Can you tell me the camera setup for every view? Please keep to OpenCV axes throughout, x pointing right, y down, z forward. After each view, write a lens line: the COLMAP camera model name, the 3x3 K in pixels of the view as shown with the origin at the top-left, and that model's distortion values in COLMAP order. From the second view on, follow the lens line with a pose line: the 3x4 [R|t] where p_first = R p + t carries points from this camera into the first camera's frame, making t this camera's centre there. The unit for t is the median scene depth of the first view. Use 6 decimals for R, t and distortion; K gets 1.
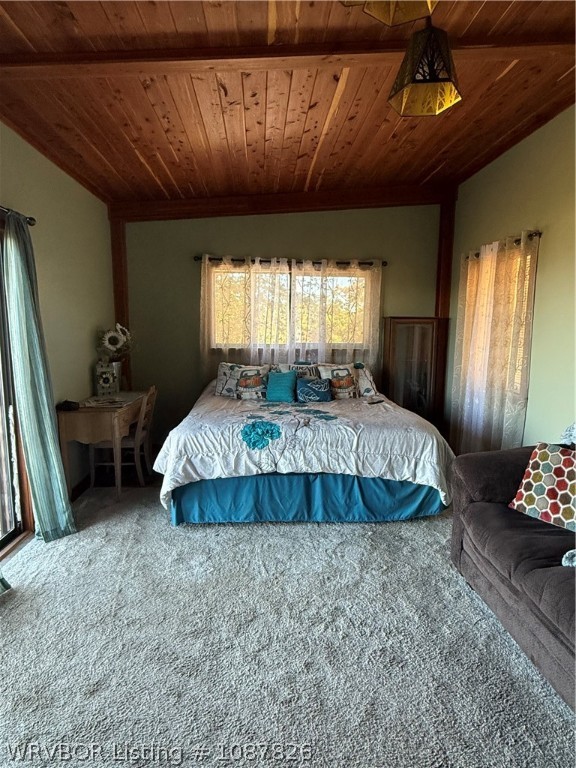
lens RADIAL K [[432.9, 0, 286.1], [0, 432.9, 384.9], [0, 0, 1]] dist [-0.001563, -0.000746]
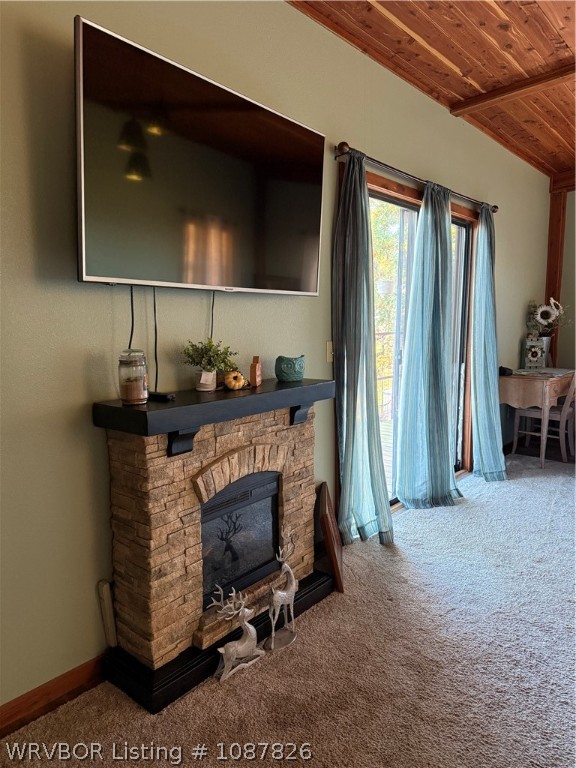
lens RADIAL K [[536.6, 0, 289.7], [0, 536.6, 379.2], [0, 0, 1]] dist [0.011645, -0.011631]
pose [[0.721057, 0.076752, -0.688612, 0.042189], [-0.086939, 0.996013, 0.019980, 0.080010], [0.687400, 0.045460, 0.724855, -0.325533]]
